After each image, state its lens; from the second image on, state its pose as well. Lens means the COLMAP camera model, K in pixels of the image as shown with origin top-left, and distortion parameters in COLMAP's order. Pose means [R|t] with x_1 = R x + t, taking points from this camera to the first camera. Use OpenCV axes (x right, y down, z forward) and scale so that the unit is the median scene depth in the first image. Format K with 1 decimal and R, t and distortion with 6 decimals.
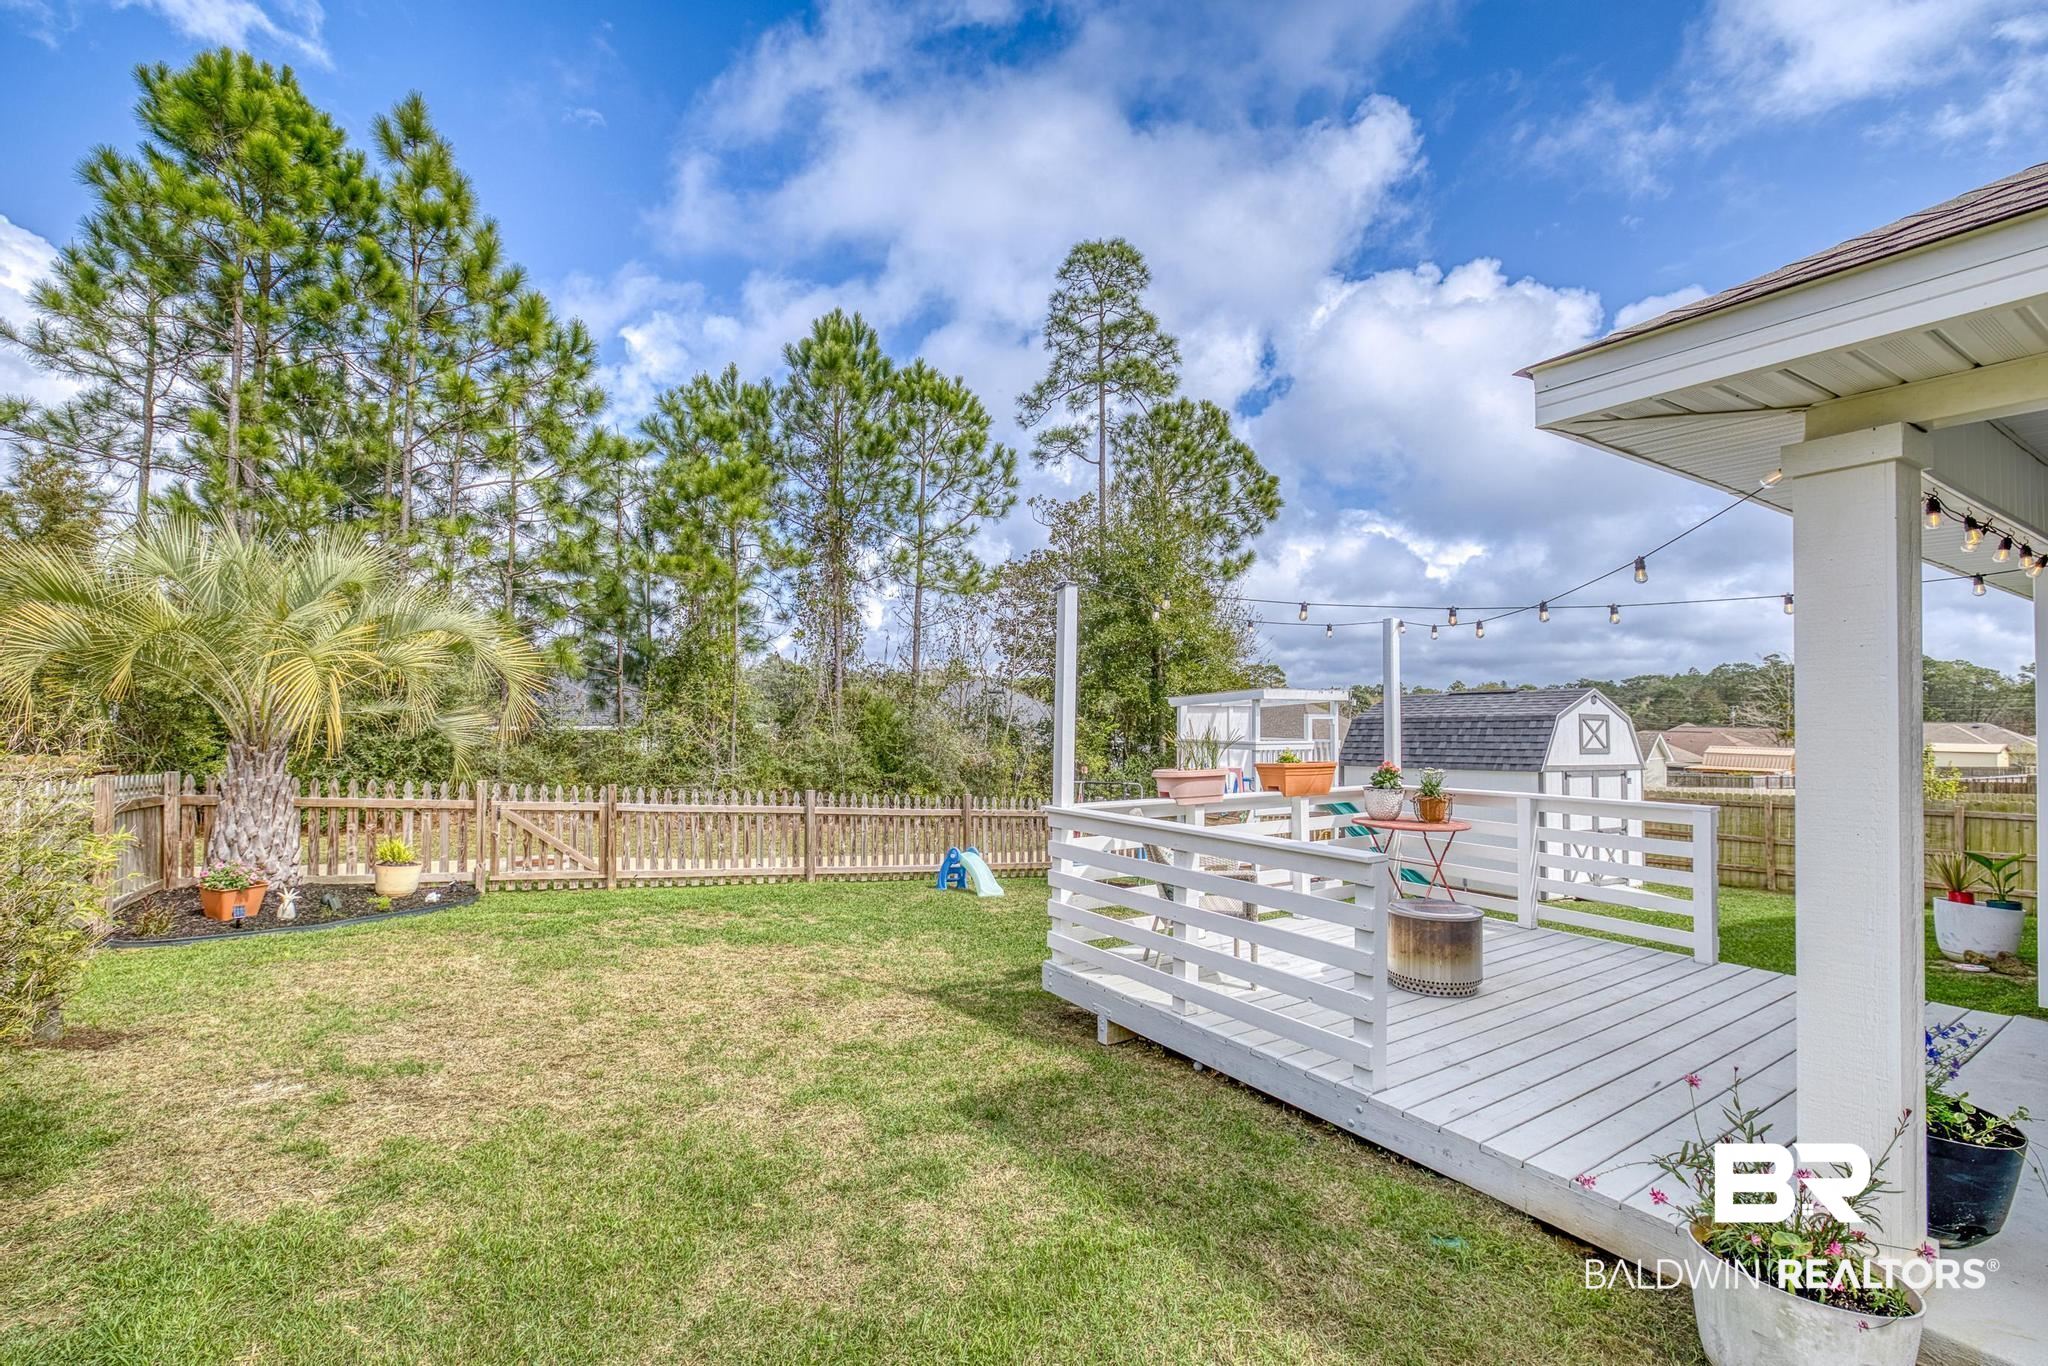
lens RADIAL K [[882.4, 0, 1021.9], [0, 882.4, 684.2], [0, 0, 1]] dist [0.001992, 0.000420]
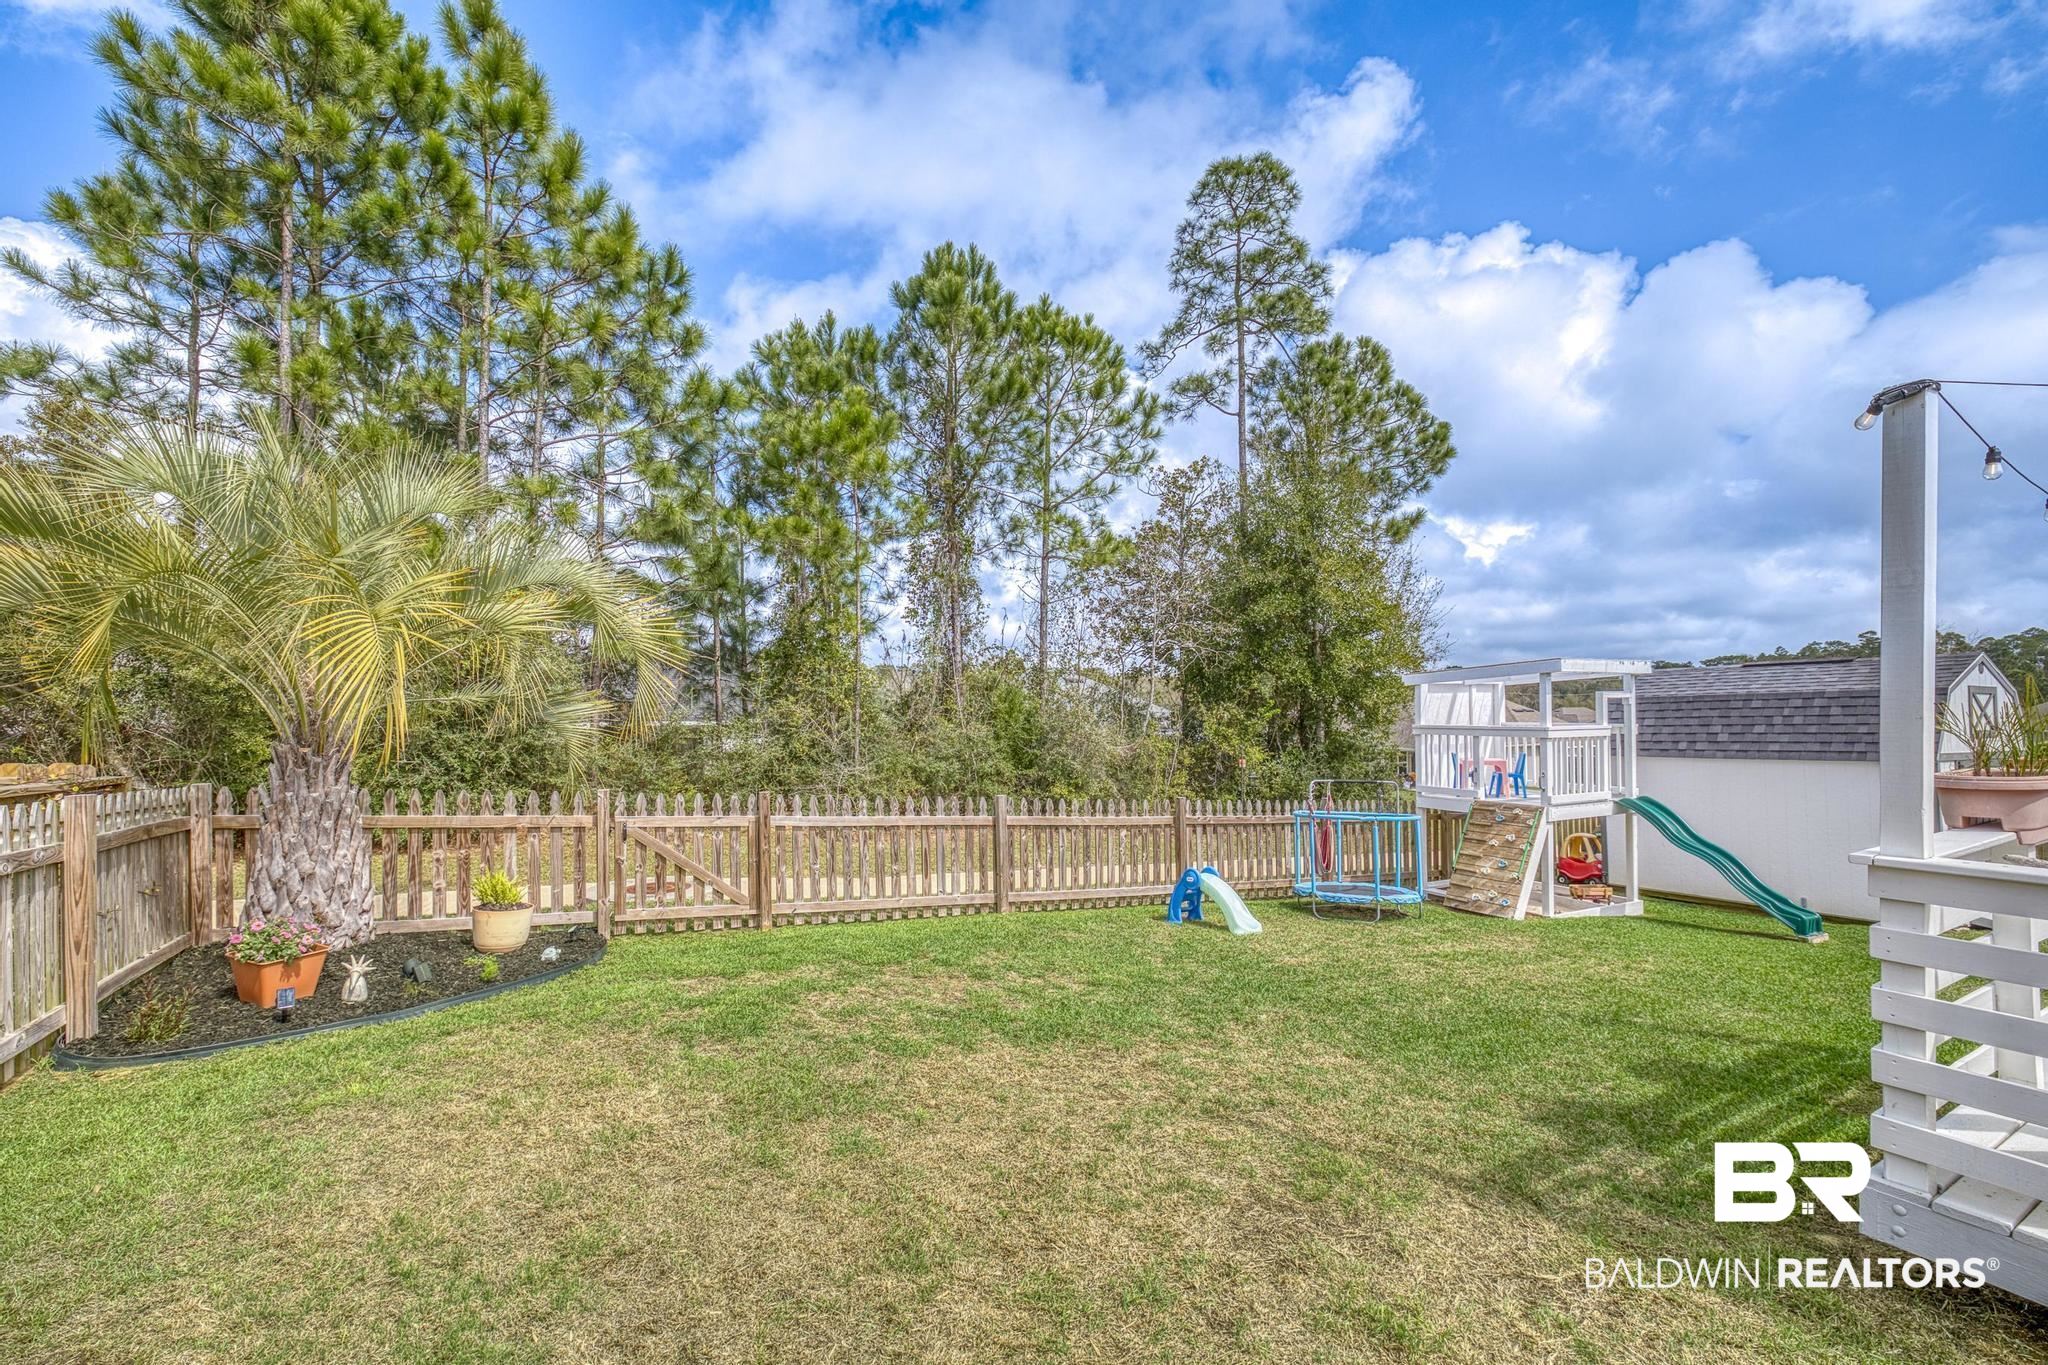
lens RADIAL K [[882.4, 0, 1023.9], [0, 882.4, 686.3], [0, 0, 1]] dist [0.001992, 0.000420]
pose [[0.998741, -0.014826, -0.047929, -0.142833], [0.015348, 0.999827, 0.010533, 0.012423], [0.047765, -0.011255, 0.998795, 0.176287]]
